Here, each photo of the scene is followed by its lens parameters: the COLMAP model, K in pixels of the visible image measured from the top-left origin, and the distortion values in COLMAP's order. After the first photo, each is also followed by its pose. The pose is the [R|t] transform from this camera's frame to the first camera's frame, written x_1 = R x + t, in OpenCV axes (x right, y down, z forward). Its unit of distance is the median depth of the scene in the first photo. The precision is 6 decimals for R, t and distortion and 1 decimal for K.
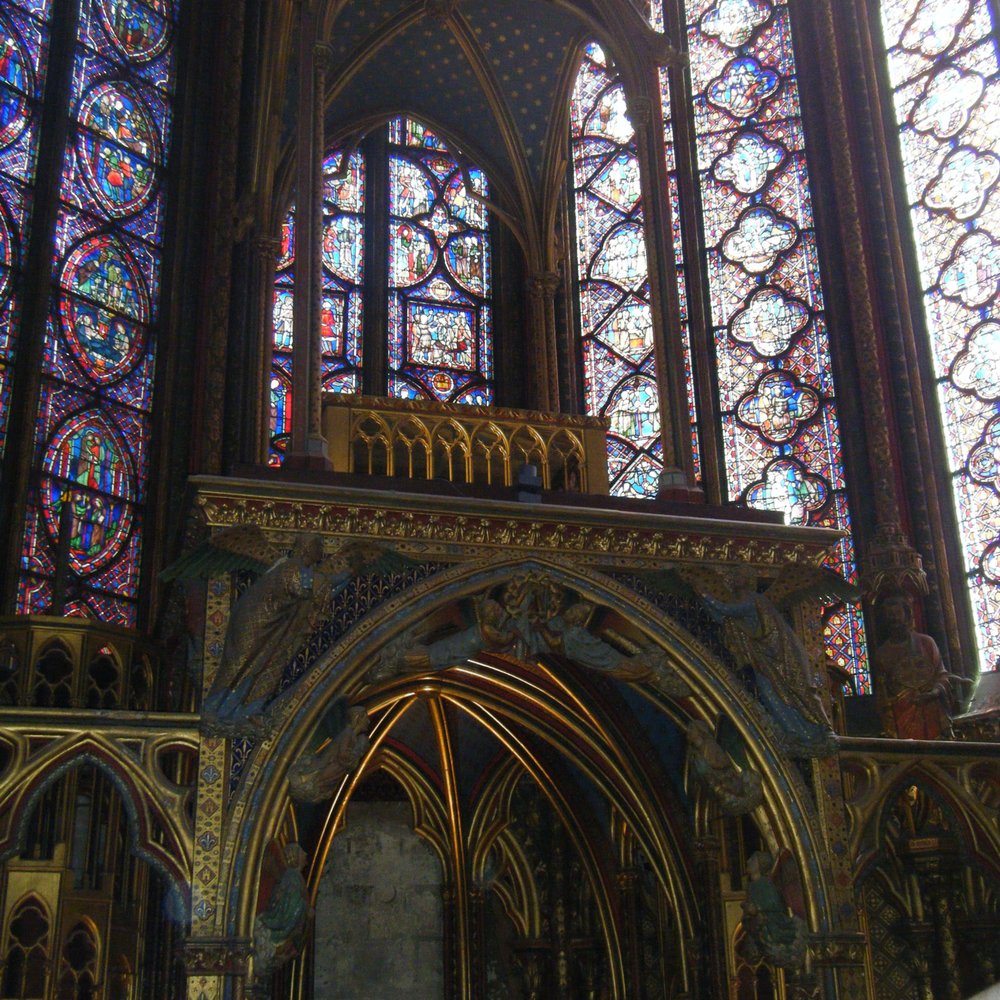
lens RADIAL K [[1451.2, 0, 510.1], [0, 1451.2, 510.7], [0, 0, 1]] dist [0.035316, 0.000000]
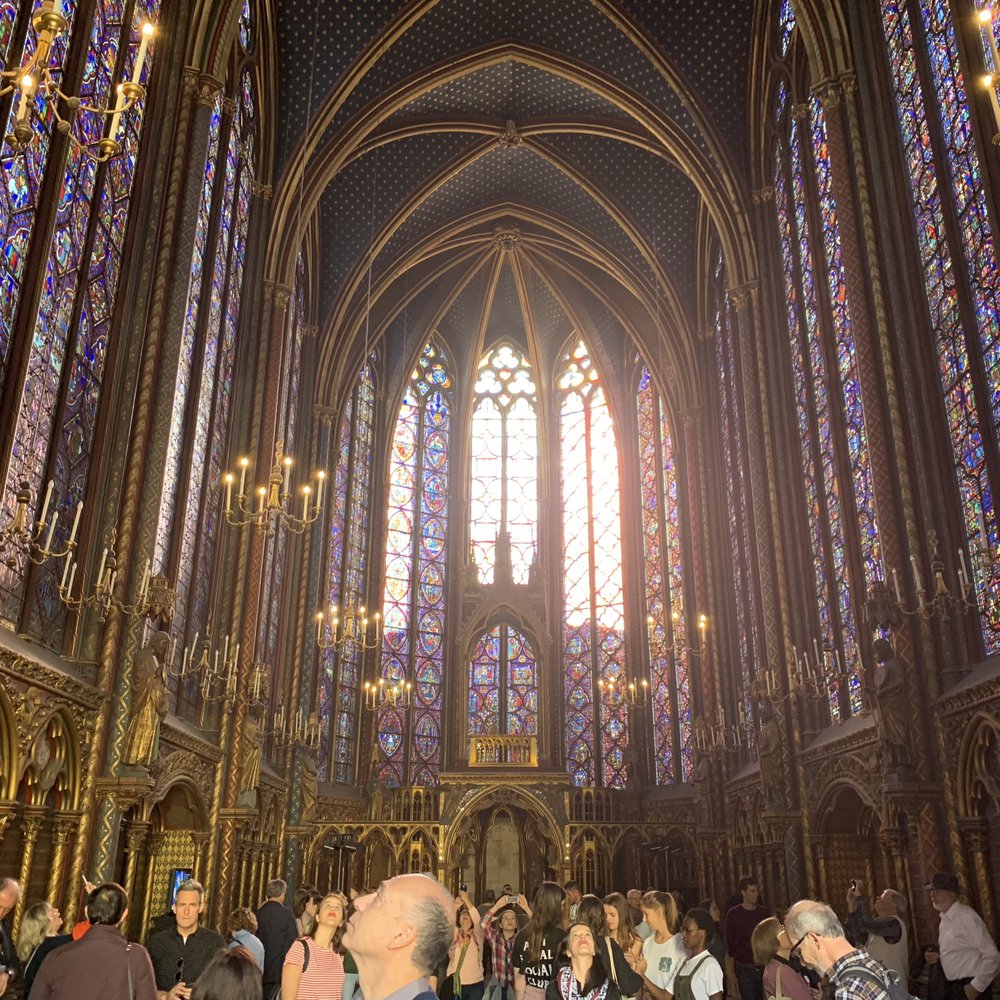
lens RADIAL K [[1049.5, 0, 482.6], [0, 1049.5, 465.0], [0, 0, 1]] dist [0.019815, 0.000000]
pose [[0.956168, -0.080122, -0.281644, 0.623178], [0.077415, 0.996783, -0.020744, -0.588292], [0.282400, -0.001969, 0.959295, -1.468924]]
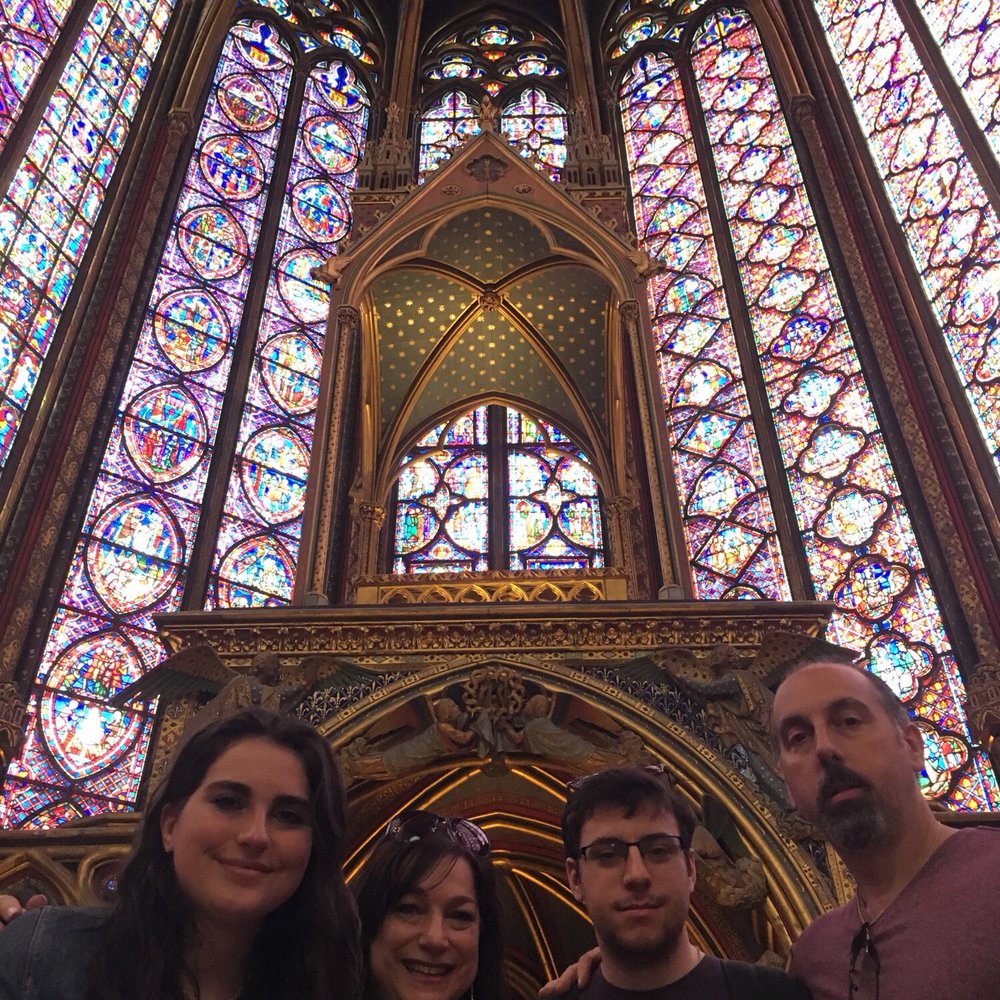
lens RADIAL K [[1168.4, 0, 488.5], [0, 1168.4, 490.2], [0, 0, 1]] dist [0.059460, 0.000000]
pose [[0.952822, -0.185369, -0.240351, 0.135713], [0.095671, 0.934902, -0.341768, 0.119305], [0.288058, 0.302649, 0.908530, 0.141462]]
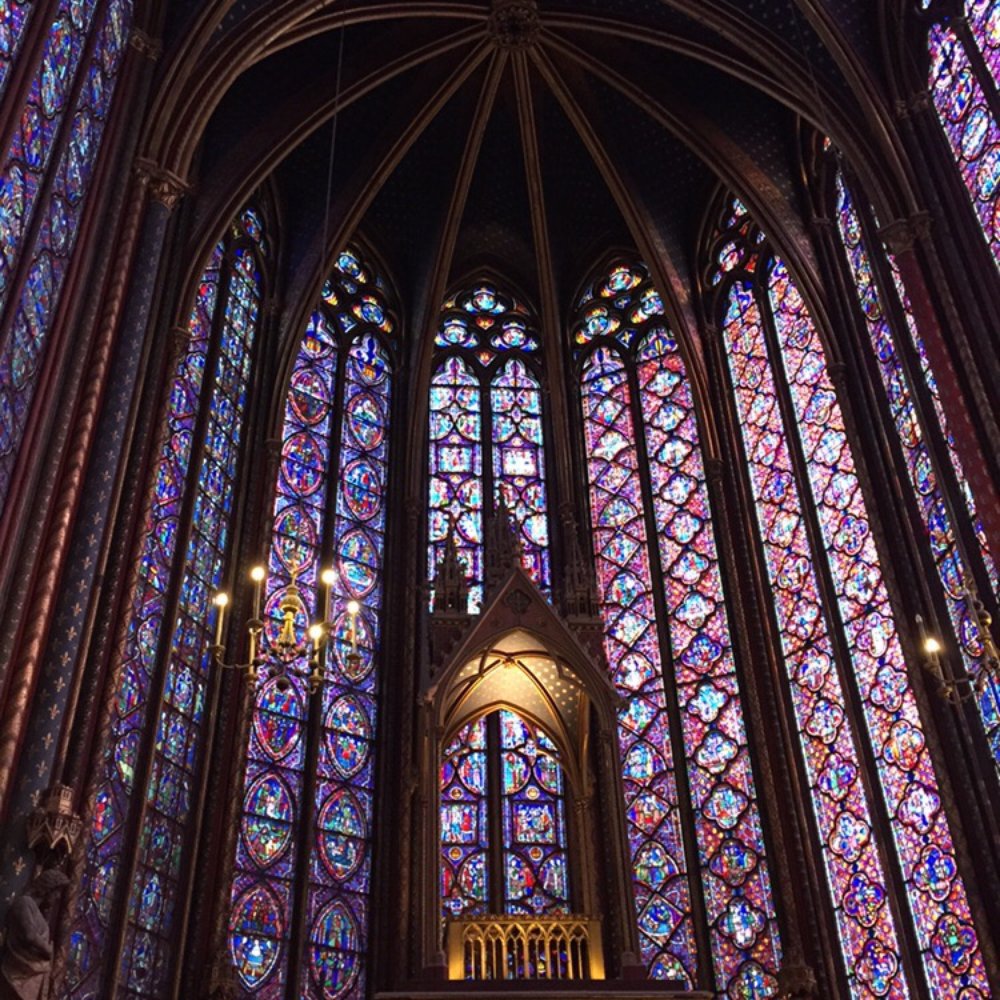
lens RADIAL K [[1168.4, 0, 498.3], [0, 1168.4, 501.0], [0, 0, 1]] dist [0.059460, 0.000000]
pose [[0.983874, -0.103556, -0.145837, 0.155067], [0.067314, 0.969783, -0.234498, -0.170279], [0.165714, 0.220899, 0.961115, -0.426868]]
